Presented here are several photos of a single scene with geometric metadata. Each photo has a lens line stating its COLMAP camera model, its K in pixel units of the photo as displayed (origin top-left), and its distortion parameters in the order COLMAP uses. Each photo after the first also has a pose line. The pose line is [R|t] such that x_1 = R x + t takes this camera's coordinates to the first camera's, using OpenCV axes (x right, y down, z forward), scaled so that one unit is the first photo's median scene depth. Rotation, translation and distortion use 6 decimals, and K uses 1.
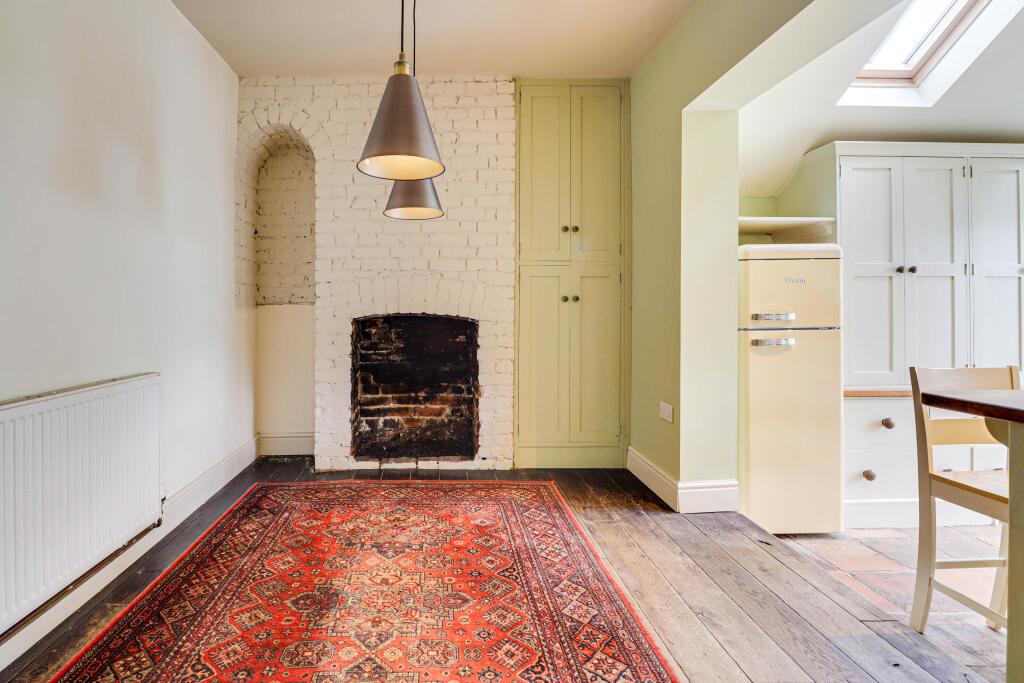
lens RADIAL K [[530.2, 0, 435.8], [0, 530.2, 306.1], [0, 0, 1]] dist [0.001977, -0.009158]
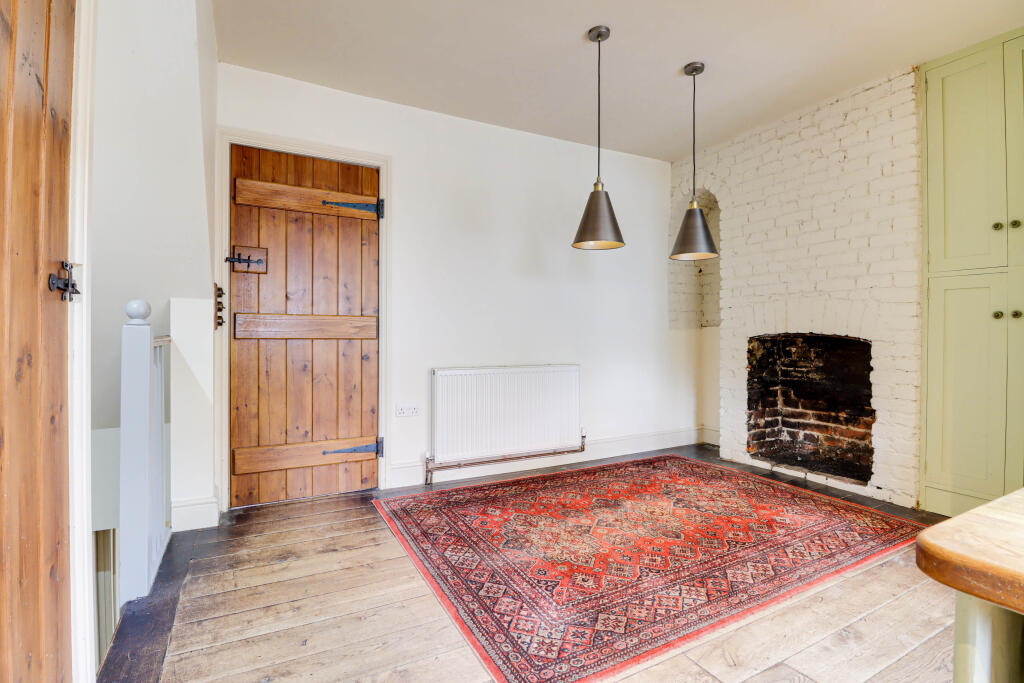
lens RADIAL K [[483.9, 0, 470.1], [0, 483.9, 331.7], [0, 0, 1]] dist [0.001010, -0.007099]
pose [[0.405002, -0.001111, -0.914315, 0.671878], [0.003756, 0.999993, 0.000449, 0.009471], [0.914308, -0.003615, 0.405004, -0.006063]]
